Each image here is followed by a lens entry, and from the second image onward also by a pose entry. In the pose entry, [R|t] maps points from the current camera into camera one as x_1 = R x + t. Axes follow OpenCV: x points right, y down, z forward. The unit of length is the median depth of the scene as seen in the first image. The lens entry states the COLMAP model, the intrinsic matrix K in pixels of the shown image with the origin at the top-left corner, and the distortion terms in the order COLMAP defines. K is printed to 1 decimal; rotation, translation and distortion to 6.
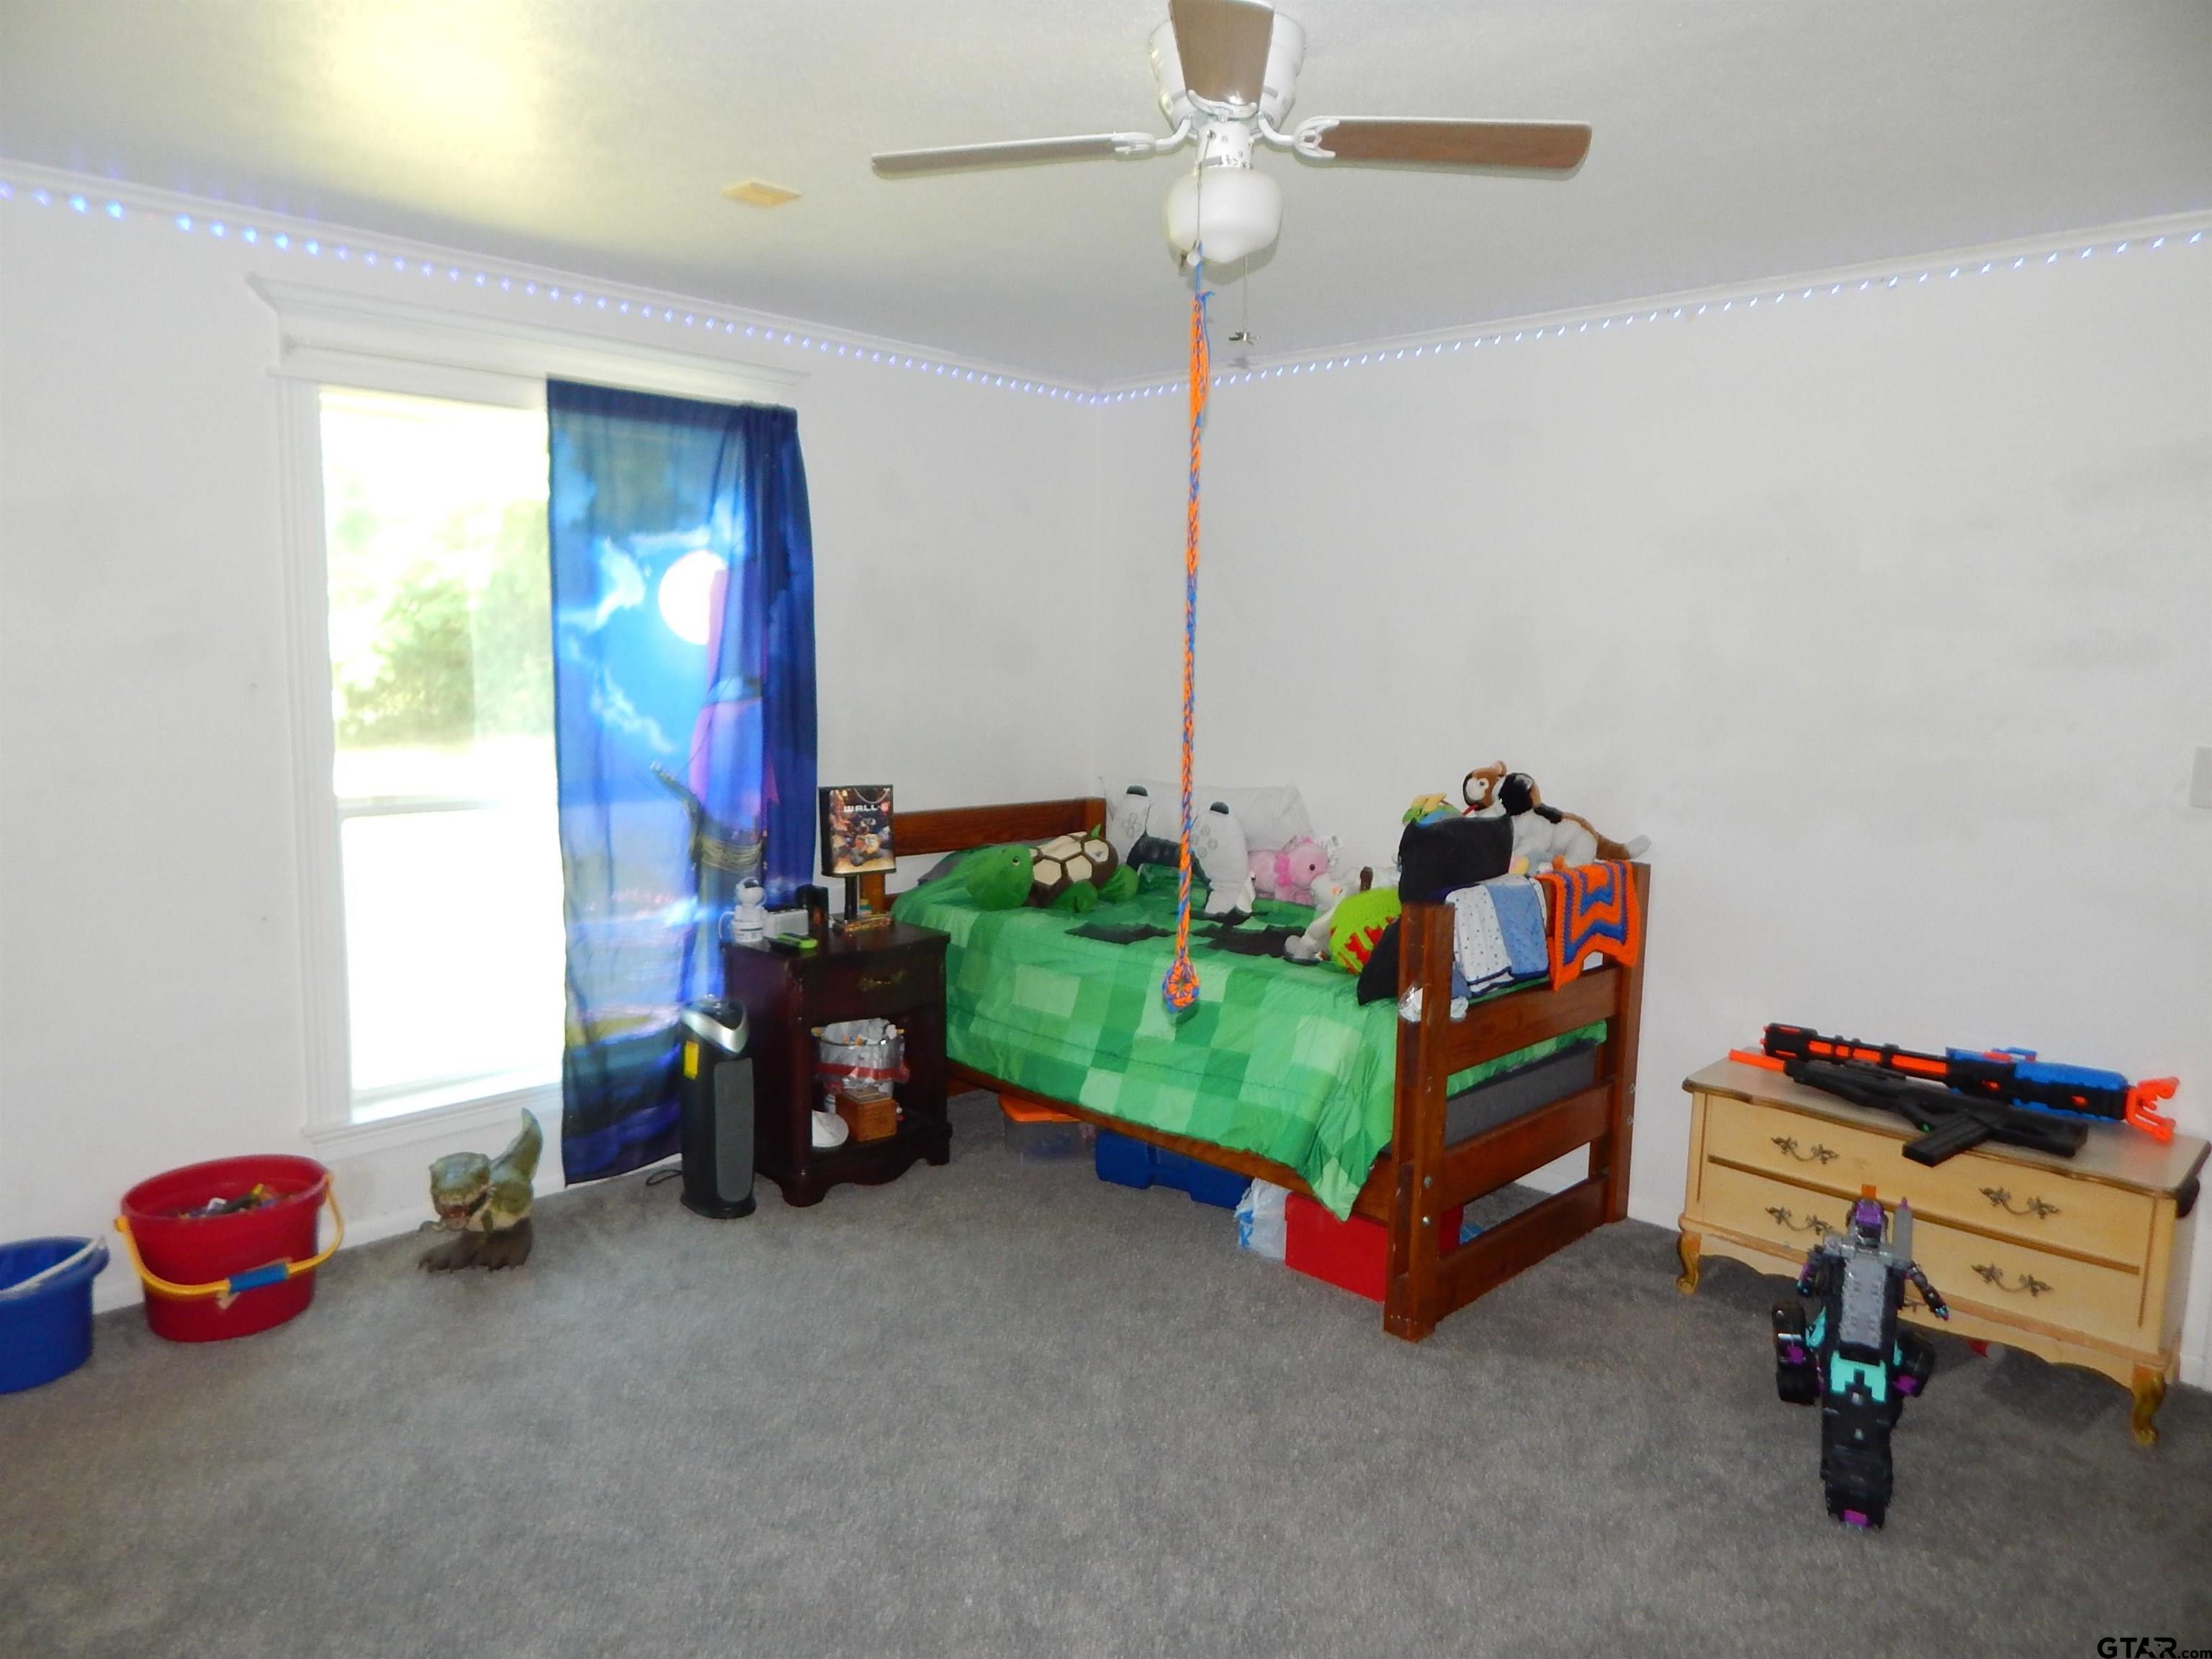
lens RADIAL K [[1425.9, 0, 1106.0], [0, 1425.9, 829.5], [0, 0, 1]] dist [-0.000194, -0.000377]
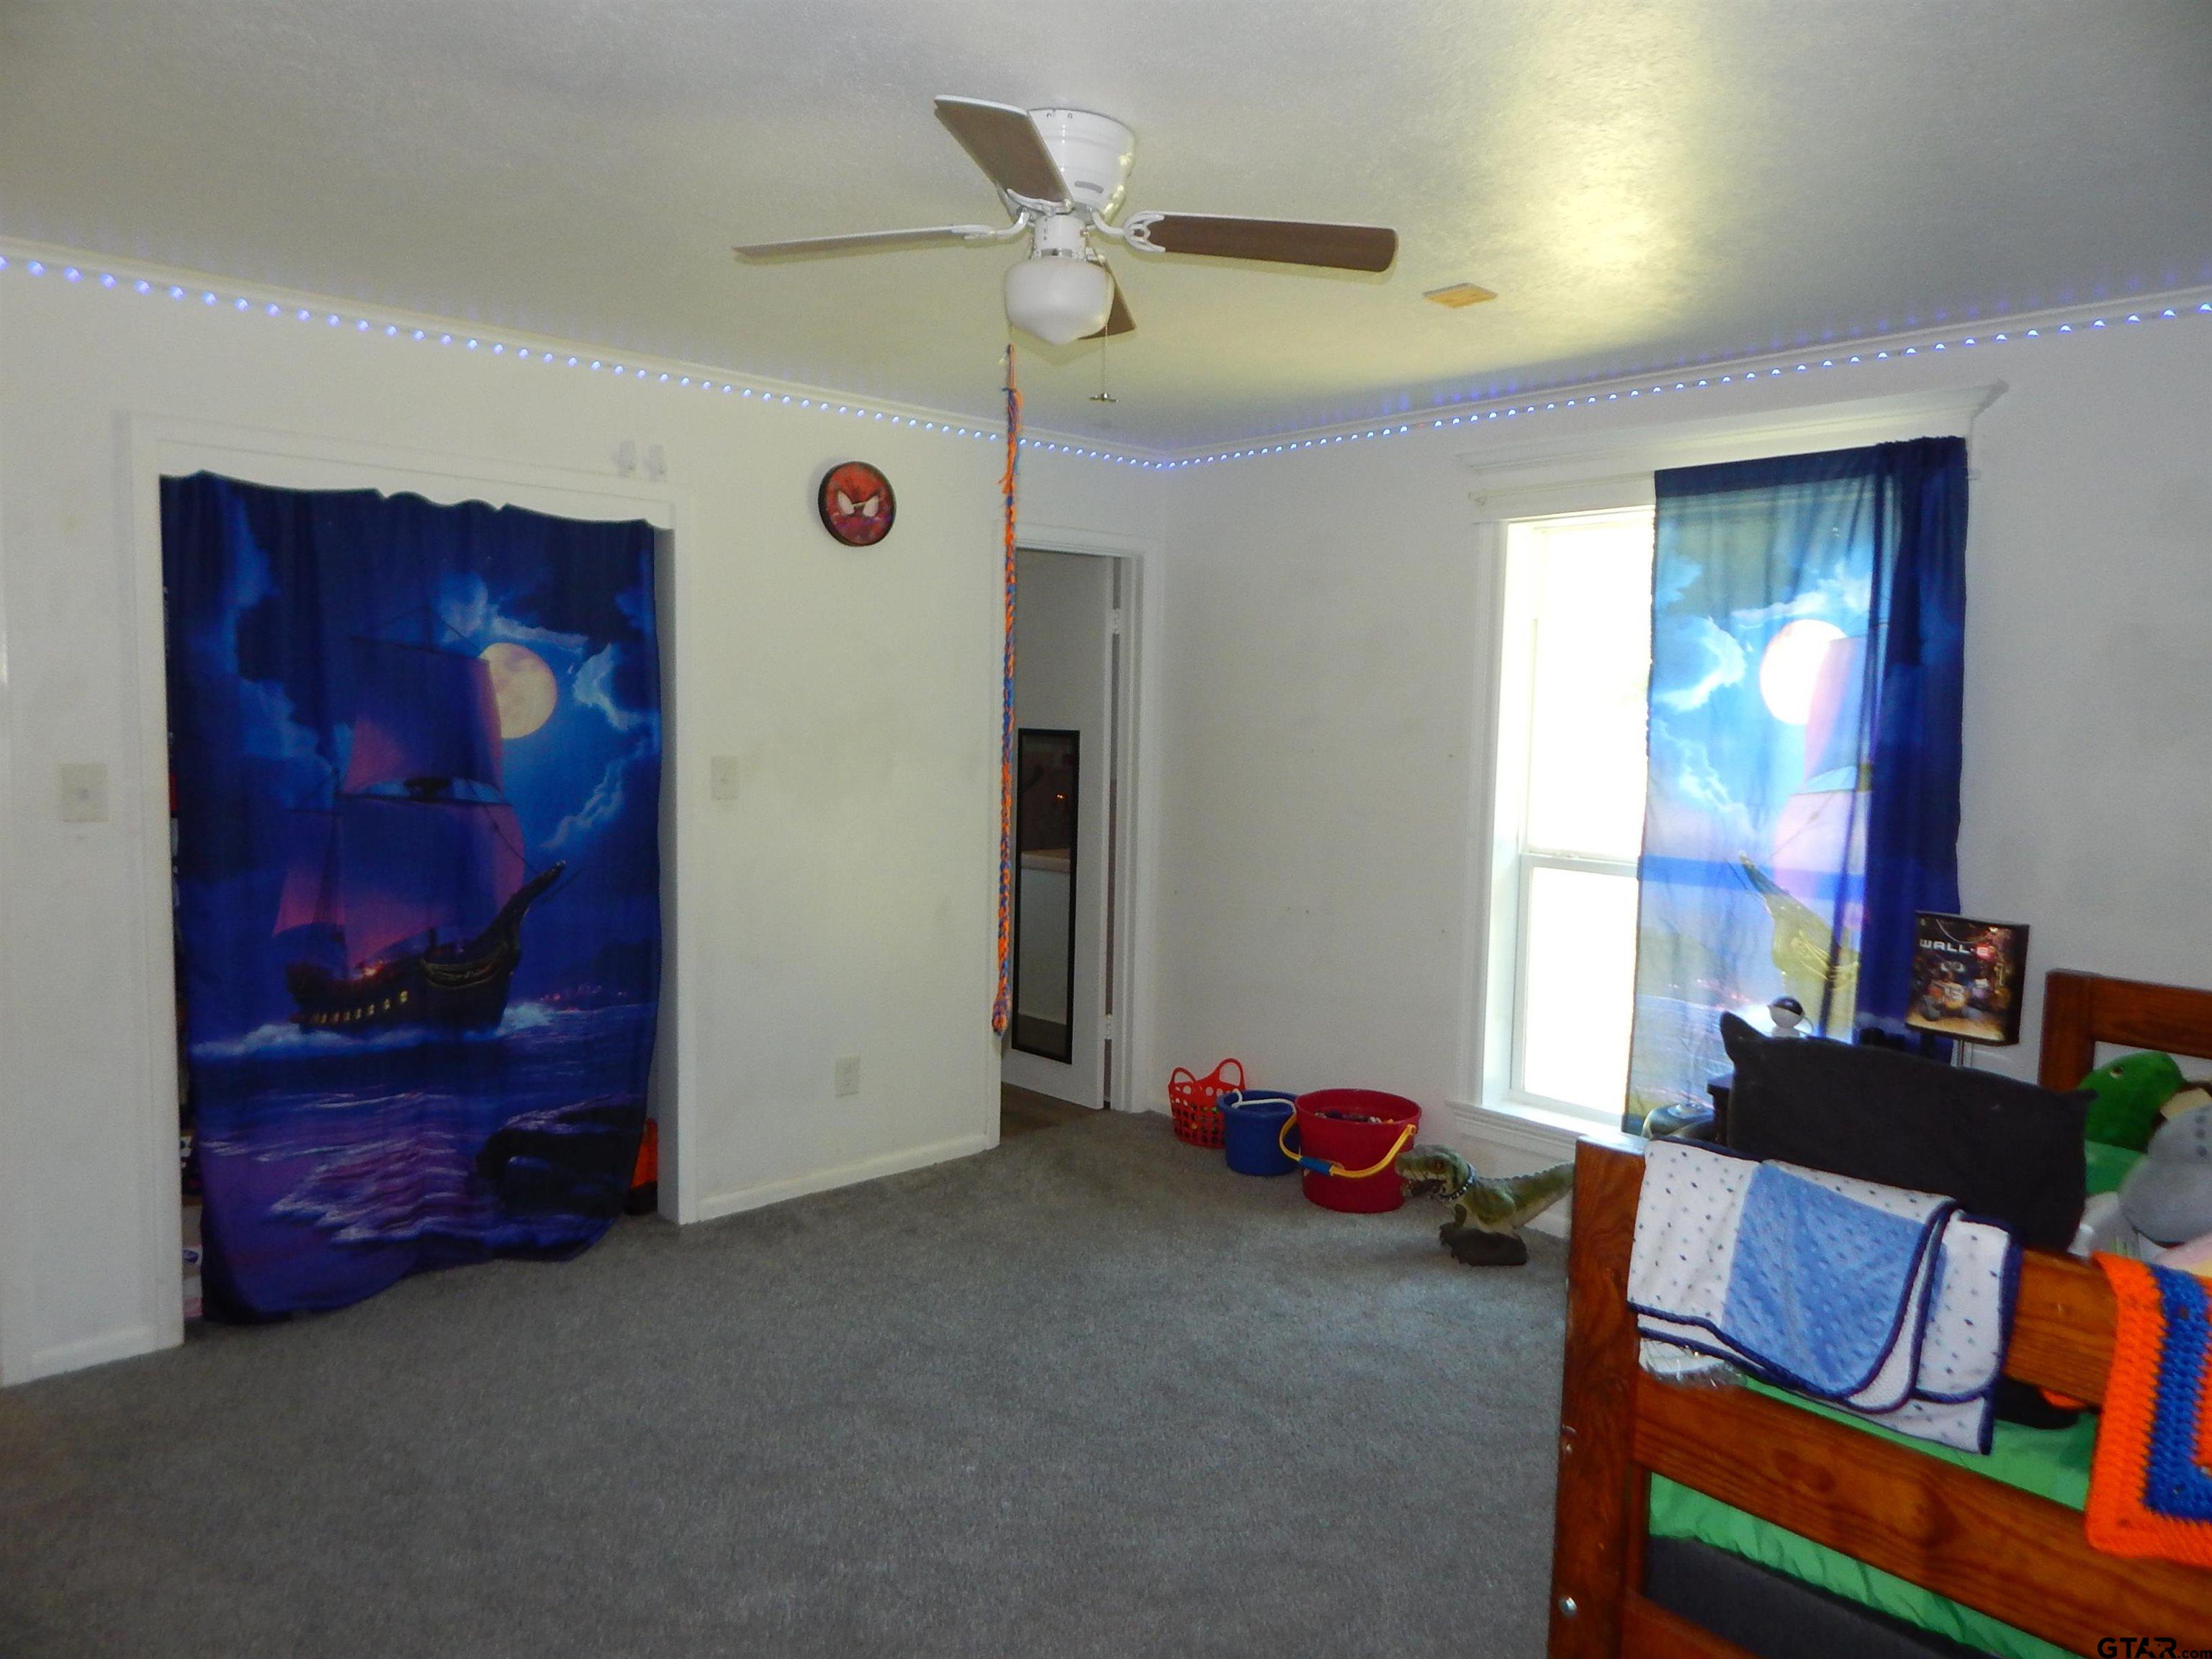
lens RADIAL K [[1532.6, 0, 1106.0], [0, 1532.6, 829.5], [0, 0, 1]] dist [-0.001756, -0.000744]
pose [[-0.089076, 0.061537, -0.994122, 0.724039], [-0.150365, 0.985820, 0.074497, -0.075218], [0.984609, 0.156117, -0.078560, 0.687443]]
